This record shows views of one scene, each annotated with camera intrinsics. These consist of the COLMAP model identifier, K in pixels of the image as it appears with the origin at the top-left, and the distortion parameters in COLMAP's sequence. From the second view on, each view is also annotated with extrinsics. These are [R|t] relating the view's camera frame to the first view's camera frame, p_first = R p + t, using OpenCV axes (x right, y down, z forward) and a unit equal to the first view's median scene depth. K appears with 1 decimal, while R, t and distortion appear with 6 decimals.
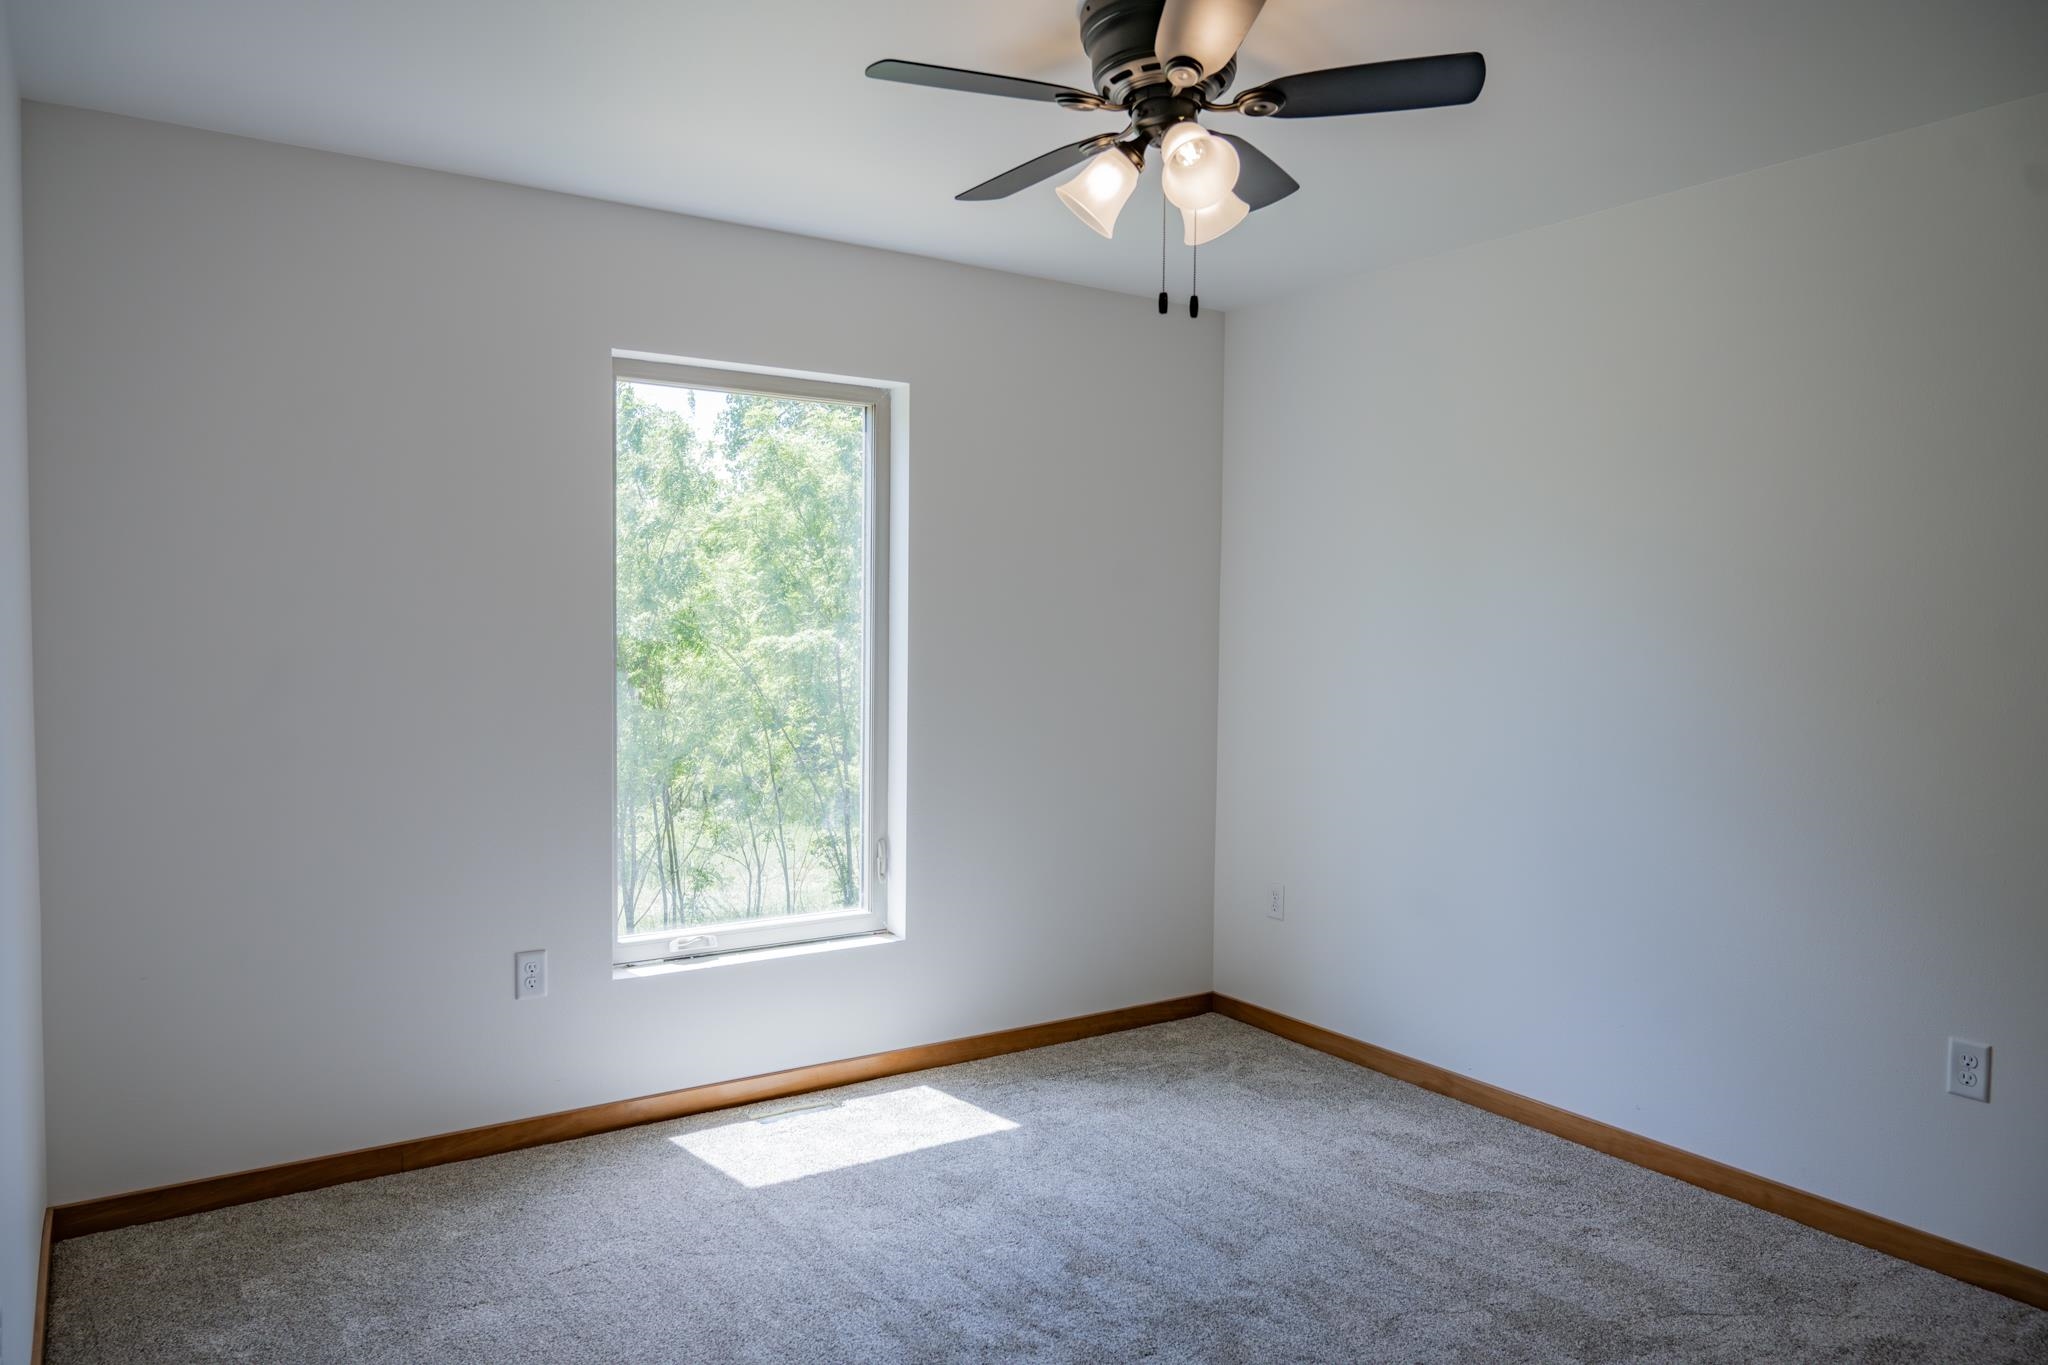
lens RADIAL K [[1374.0, 0, 1017.9], [0, 1374.0, 685.1], [0, 0, 1]] dist [-0.006365, 0.001136]
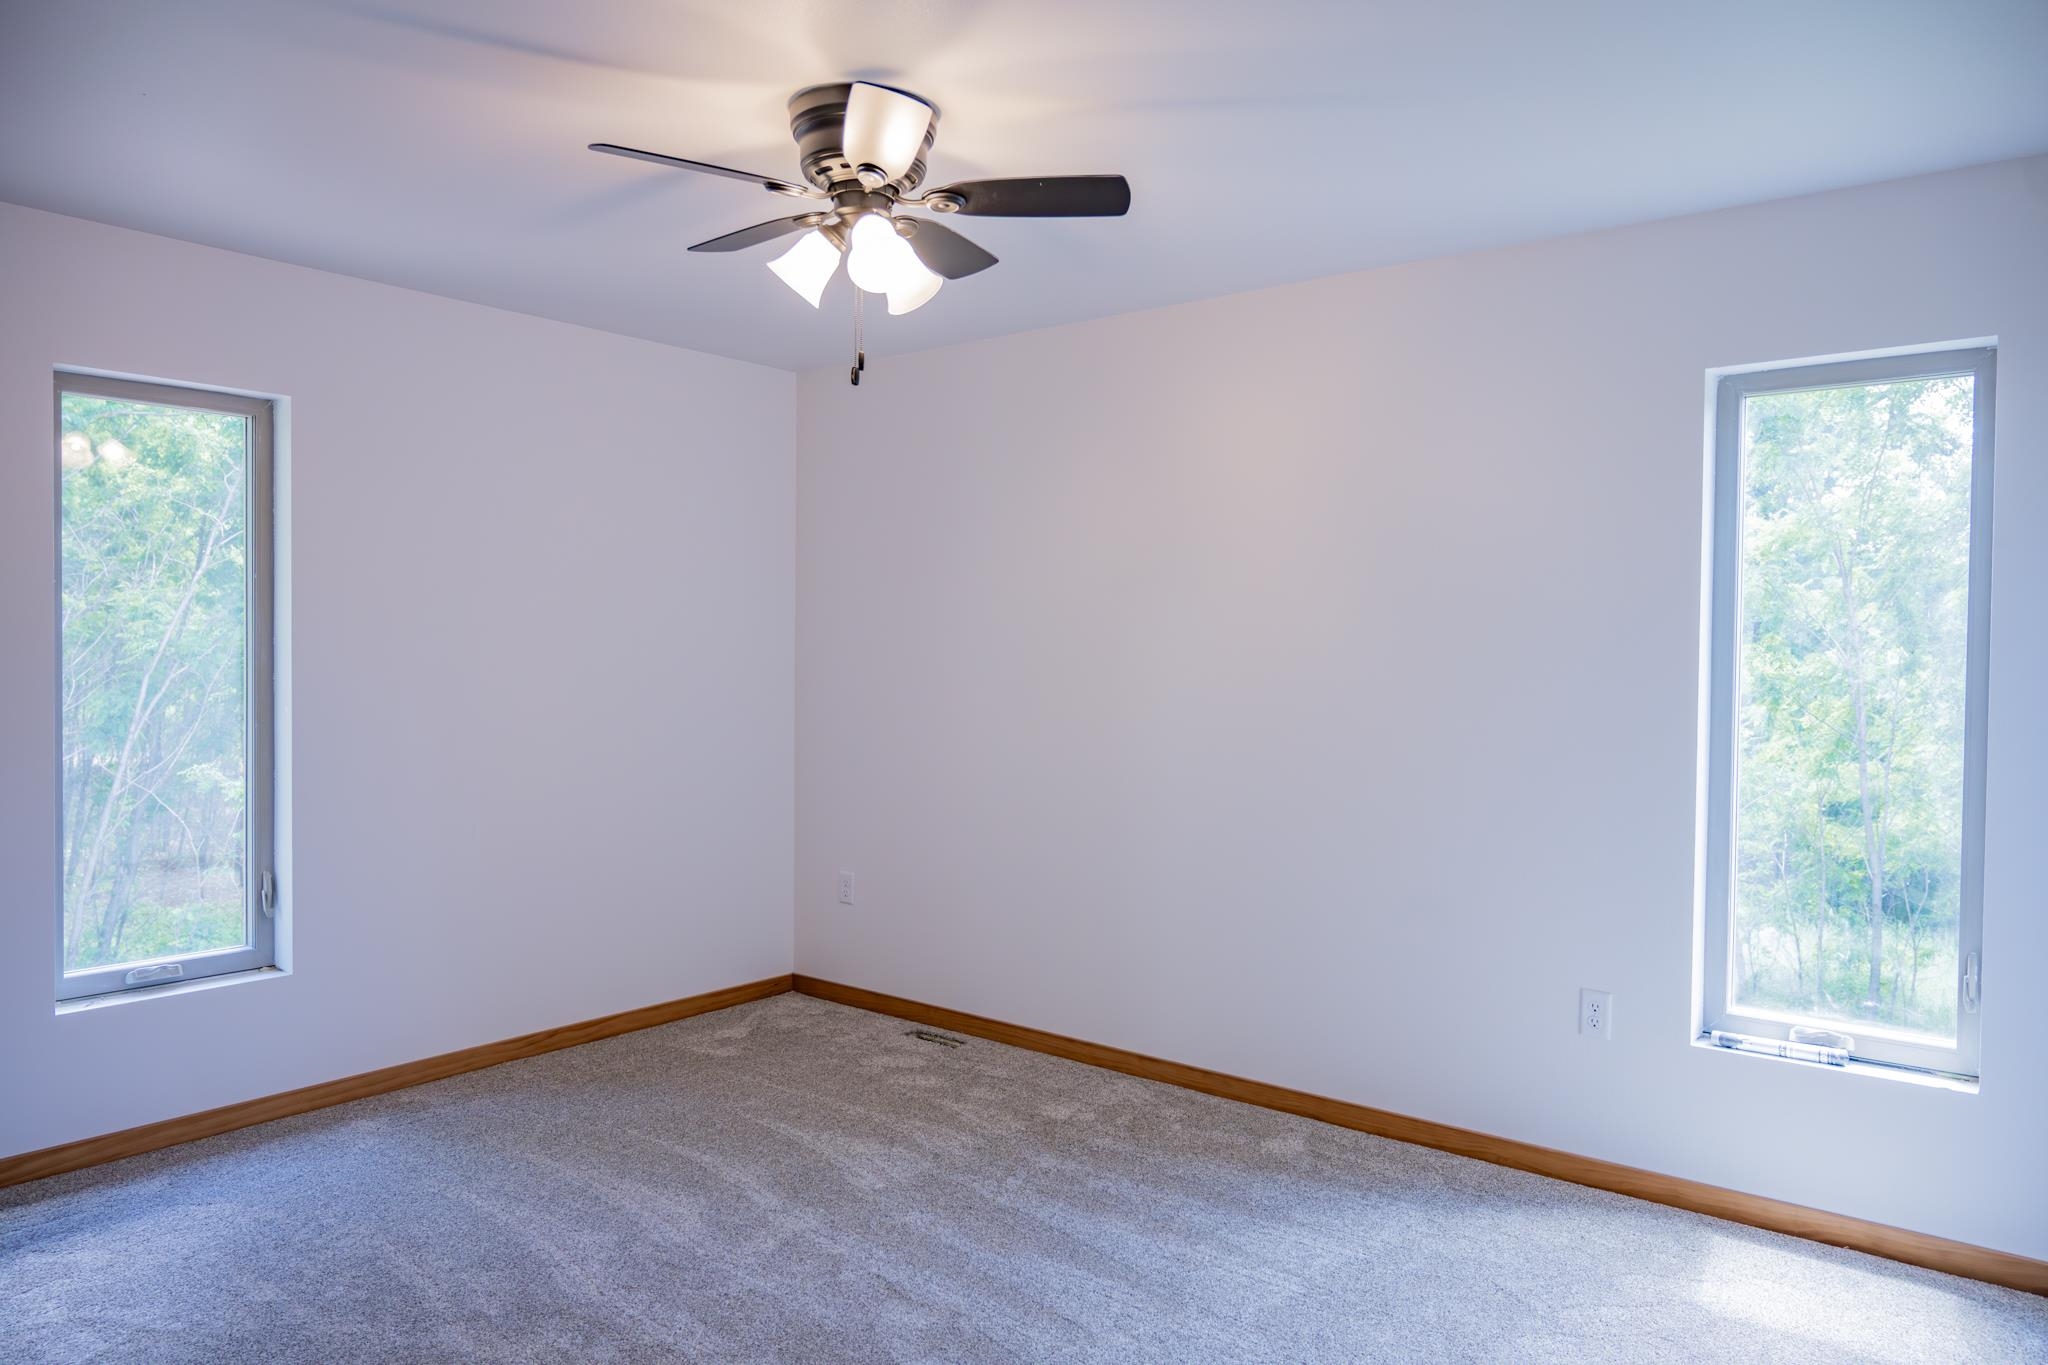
lens RADIAL K [[1374.0, 0, 1017.9], [0, 1374.0, 685.1], [0, 0, 1]] dist [-0.006365, 0.001136]
pose [[0.313899, 0.026745, -0.949080, 0.432581], [-0.049515, 0.998704, 0.011767, -0.018084], [0.948164, 0.043300, 0.314817, 0.259152]]
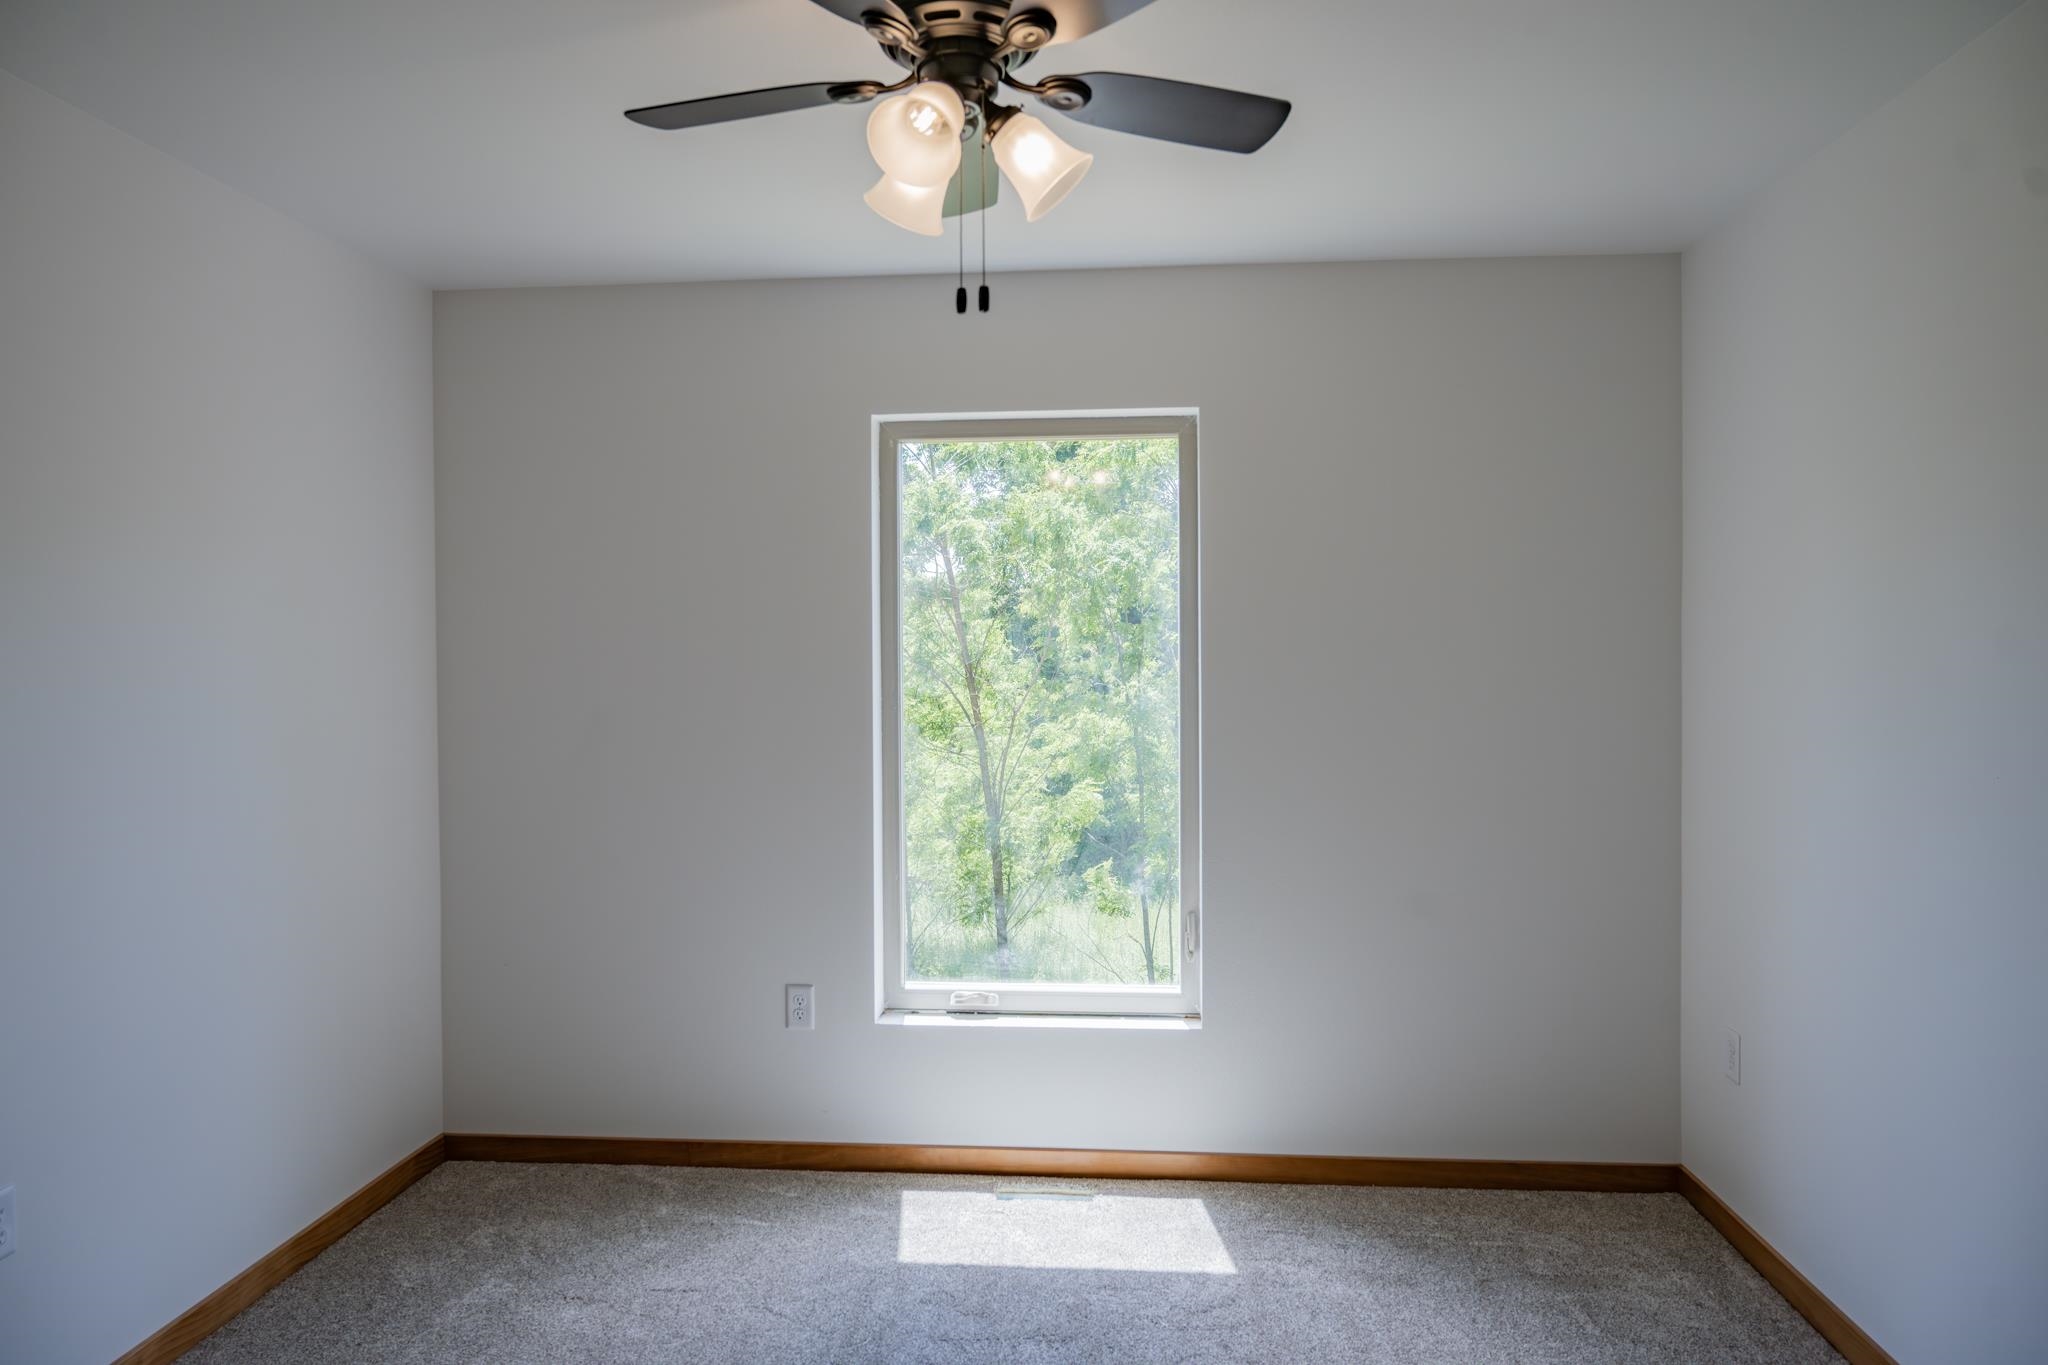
lens RADIAL K [[1364.2, 0, 1022.3], [0, 1364.2, 664.0], [0, 0, 1]] dist [-0.003889, 0.000573]
pose [[0.781847, -0.010963, -0.623374, 0.422684], [-0.015901, 0.999170, -0.037515, -0.018017], [0.623268, 0.039244, 0.781023, 0.252103]]
